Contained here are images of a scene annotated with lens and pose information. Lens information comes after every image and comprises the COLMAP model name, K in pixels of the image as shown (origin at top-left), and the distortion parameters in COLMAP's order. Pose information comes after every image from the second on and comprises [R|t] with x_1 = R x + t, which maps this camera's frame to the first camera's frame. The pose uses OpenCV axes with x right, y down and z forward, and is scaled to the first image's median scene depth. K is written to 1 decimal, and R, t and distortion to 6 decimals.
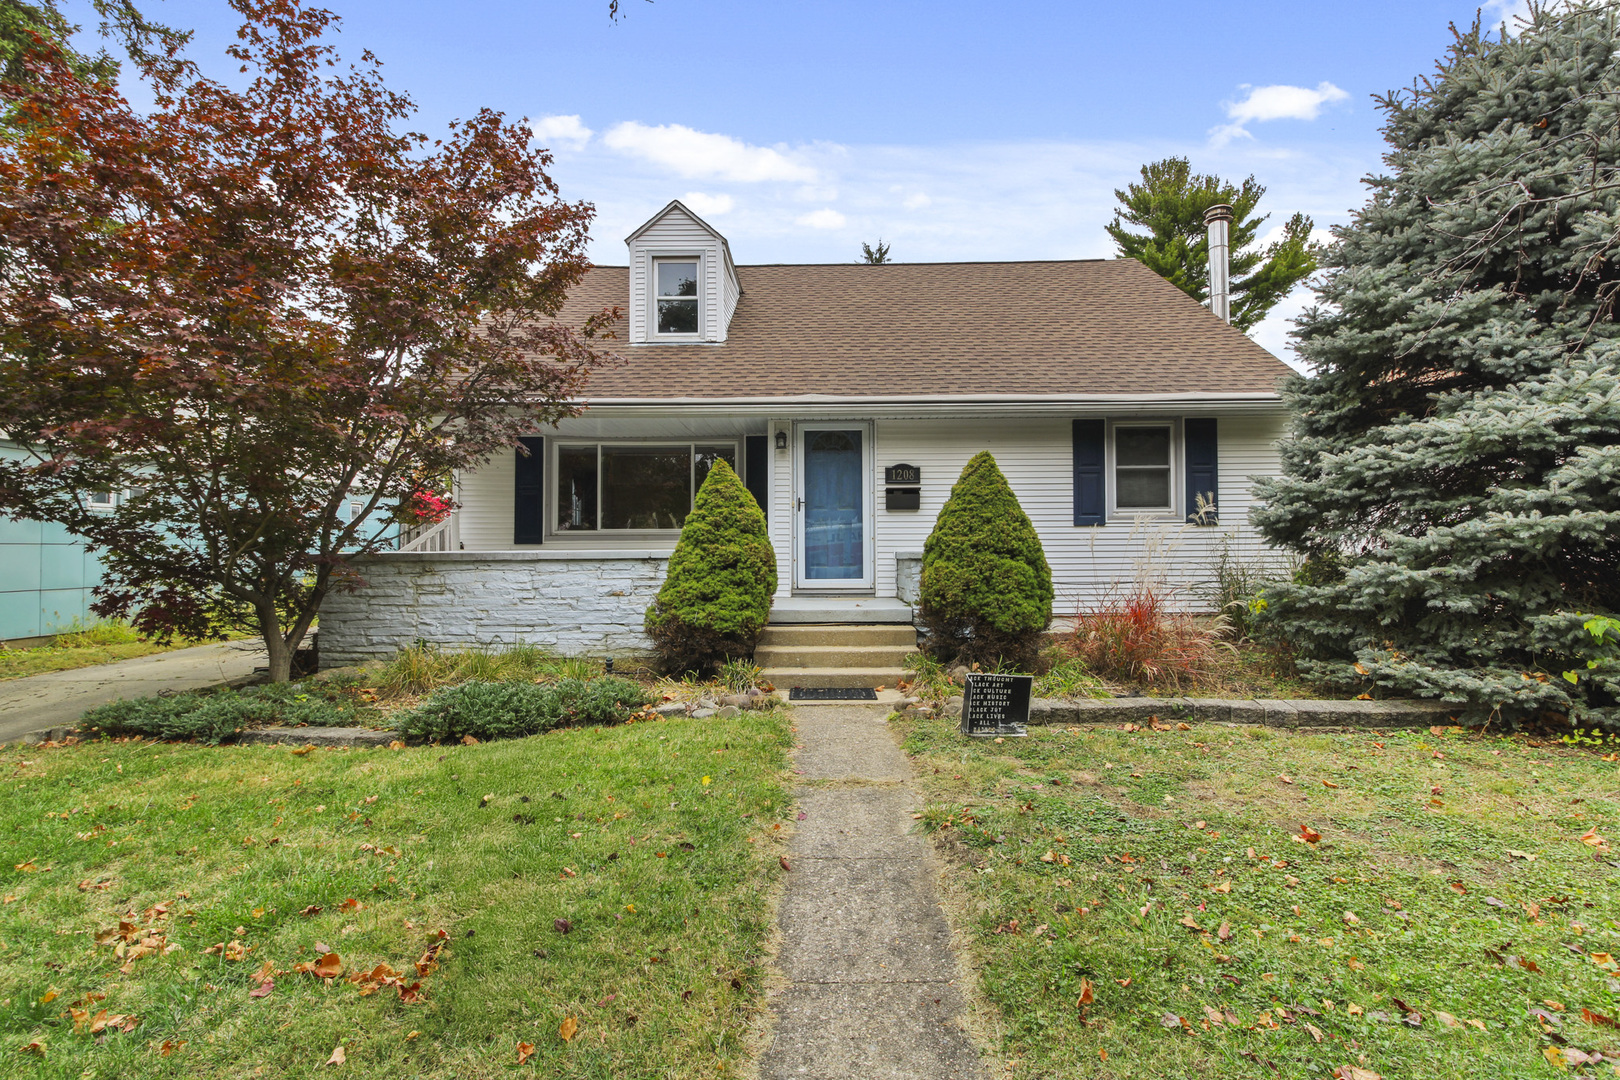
lens RADIAL K [[750.7, 0, 809.5], [0, 750.7, 517.6], [0, 0, 1]] dist [0.004619, -0.000859]
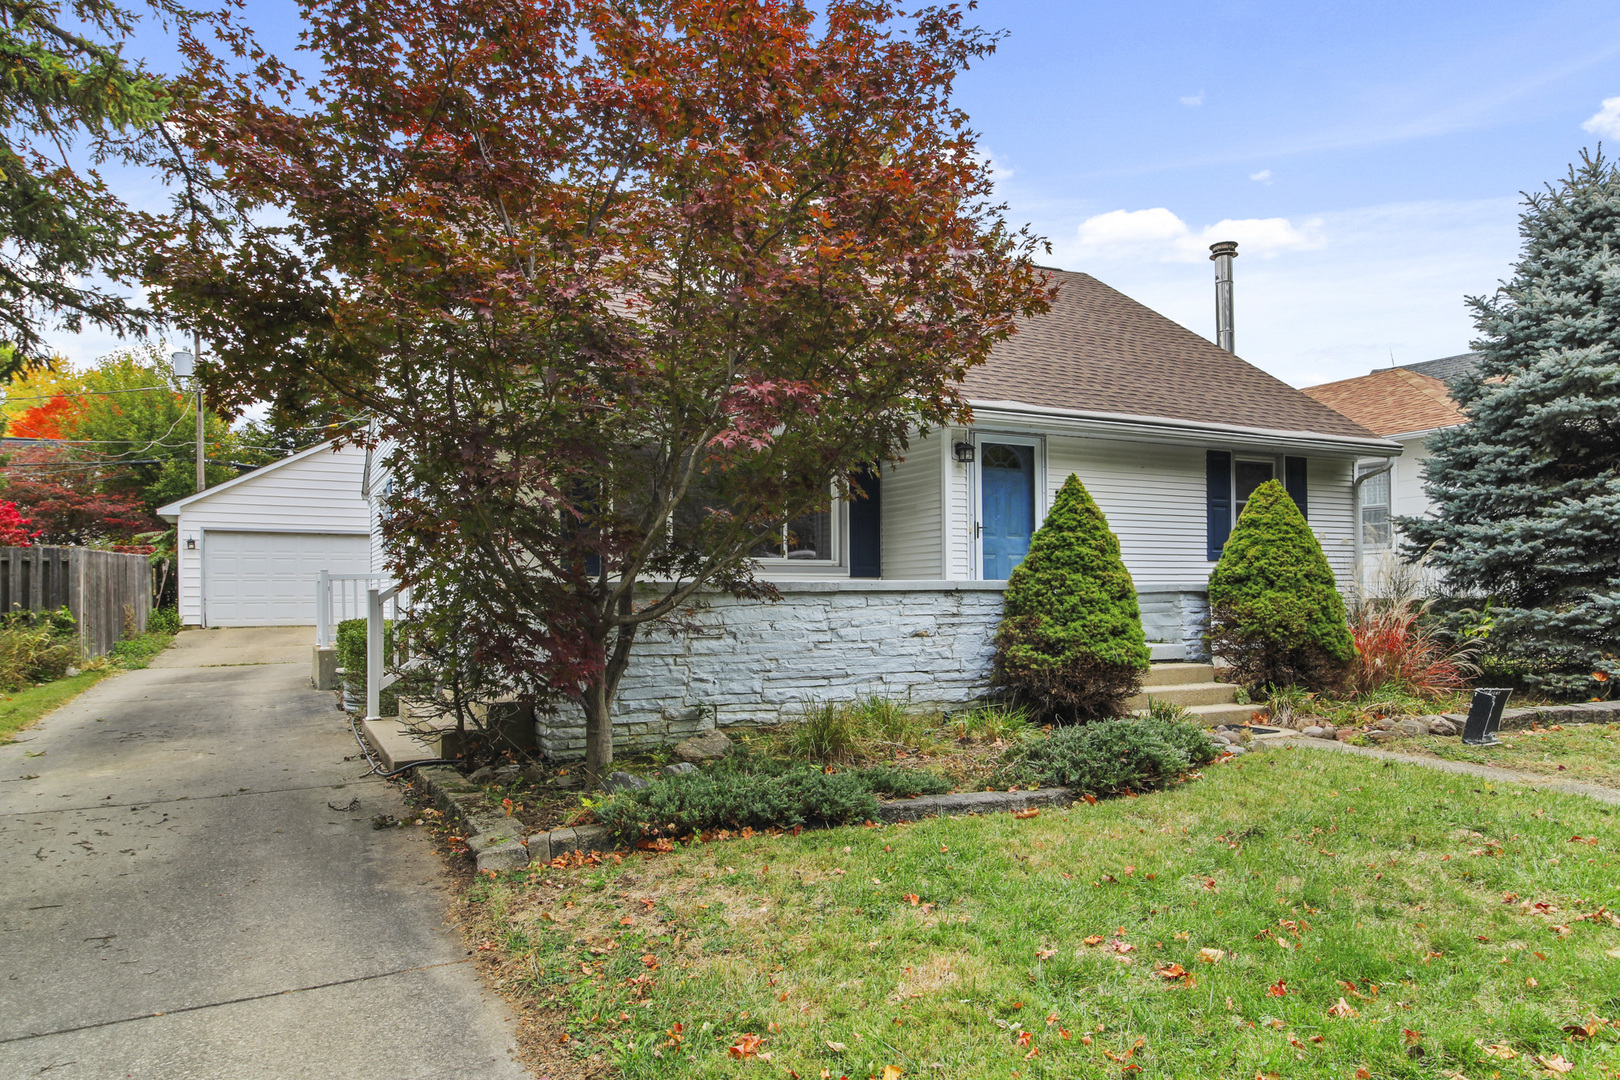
lens RADIAL K [[1034.4, 0, 809.8], [0, 1034.4, 560.0], [0, 0, 1]] dist [-0.004060, -0.001382]
pose [[0.889281, 0.016008, 0.457080, -0.870274], [-0.016968, 0.999854, -0.002006, 0.026569], [-0.457045, -0.005971, 0.889423, 0.071402]]
